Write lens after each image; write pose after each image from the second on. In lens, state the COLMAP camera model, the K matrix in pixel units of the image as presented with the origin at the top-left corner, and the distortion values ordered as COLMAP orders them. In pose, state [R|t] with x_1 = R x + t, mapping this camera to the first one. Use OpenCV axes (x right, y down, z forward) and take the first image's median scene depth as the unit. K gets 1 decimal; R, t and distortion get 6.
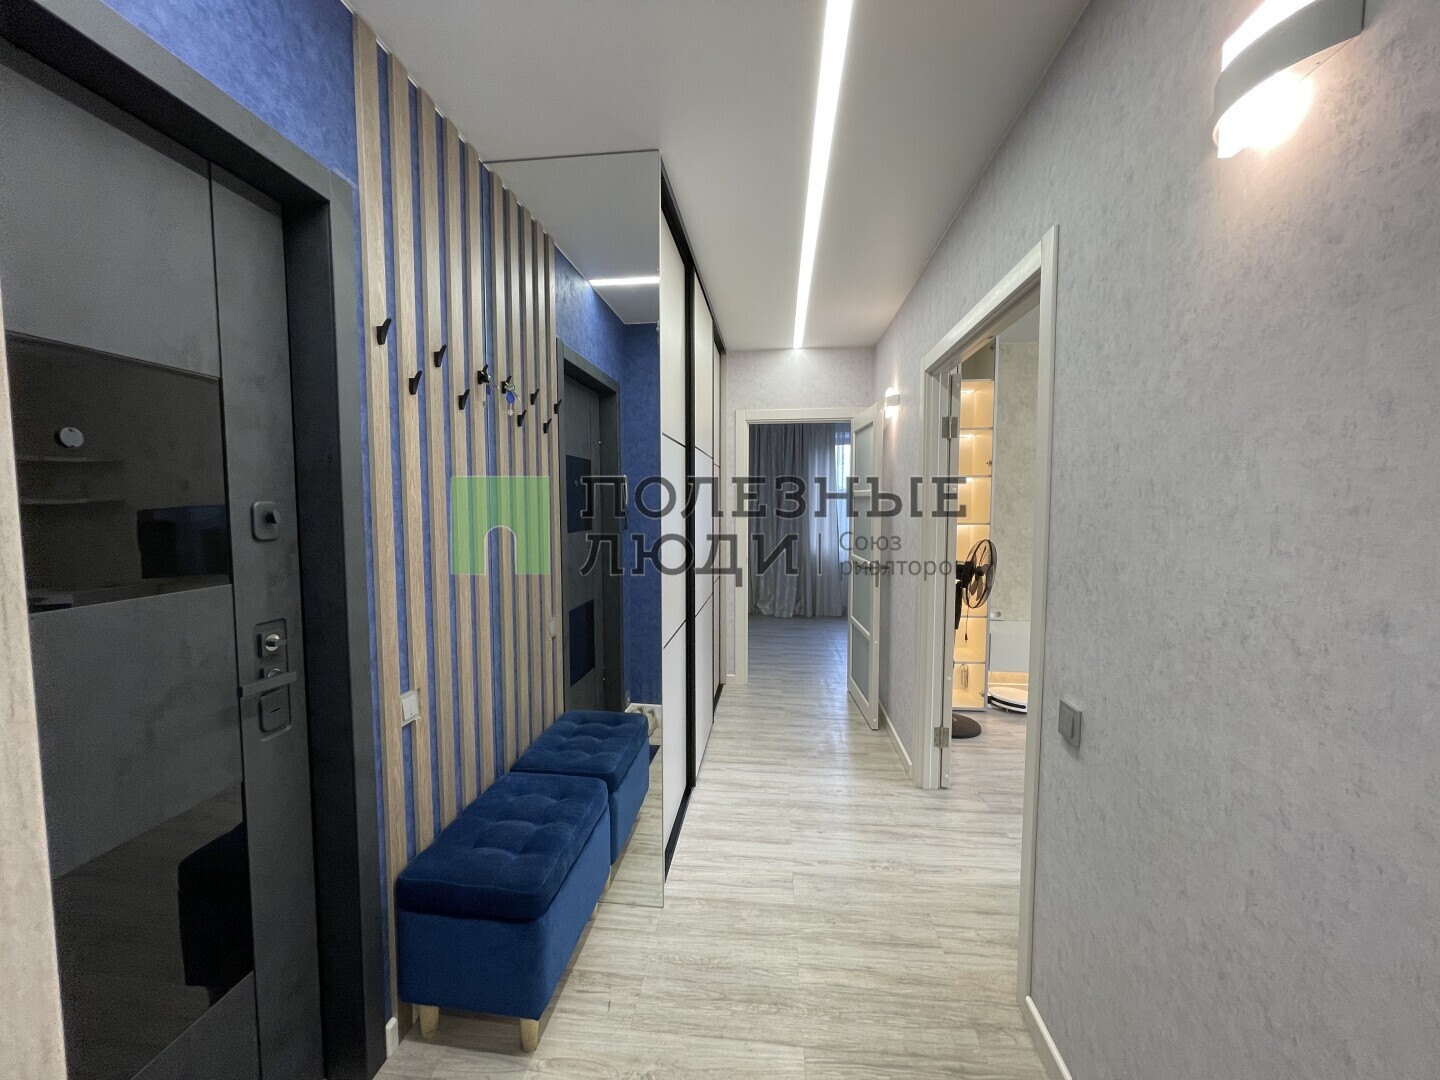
lens RADIAL K [[584.4, 0, 713.6], [0, 584.4, 541.1], [0, 0, 1]] dist [-0.001924, -0.000164]
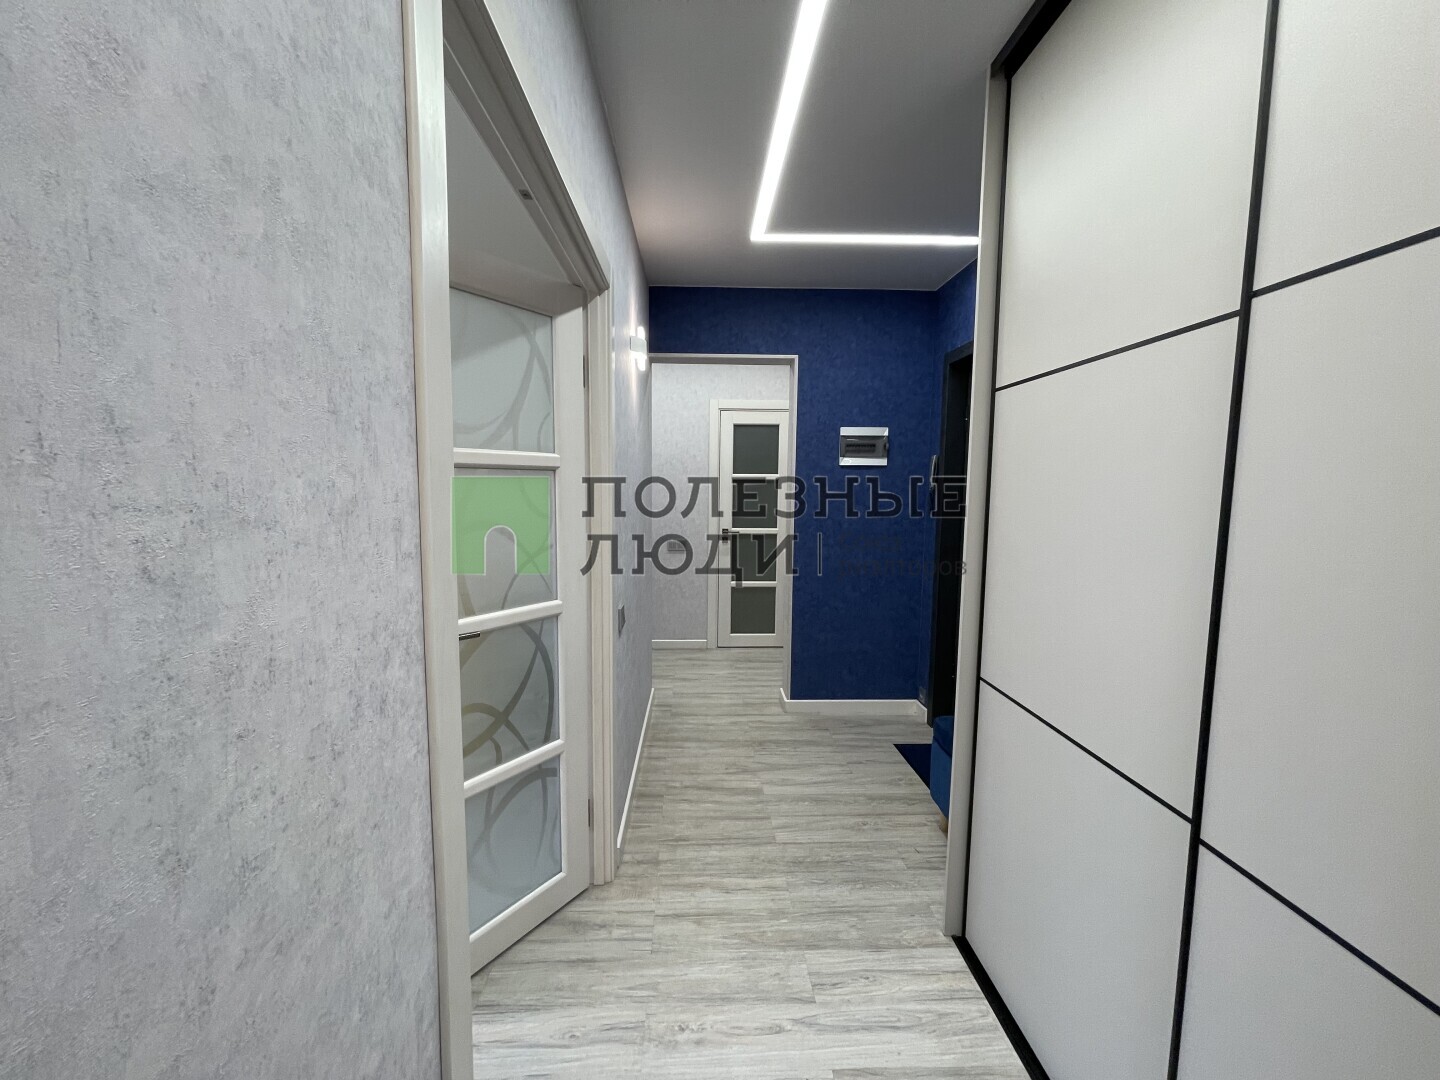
lens RADIAL K [[584.4, 0, 713.6], [0, 584.4, 541.1], [0, 0, 1]] dist [-0.001924, -0.000164]
pose [[-0.990330, -0.004020, -0.138671, 0.423013], [-0.026256, 0.986945, 0.158903, -0.116087], [0.136222, 0.161007, -0.977507, 1.865530]]
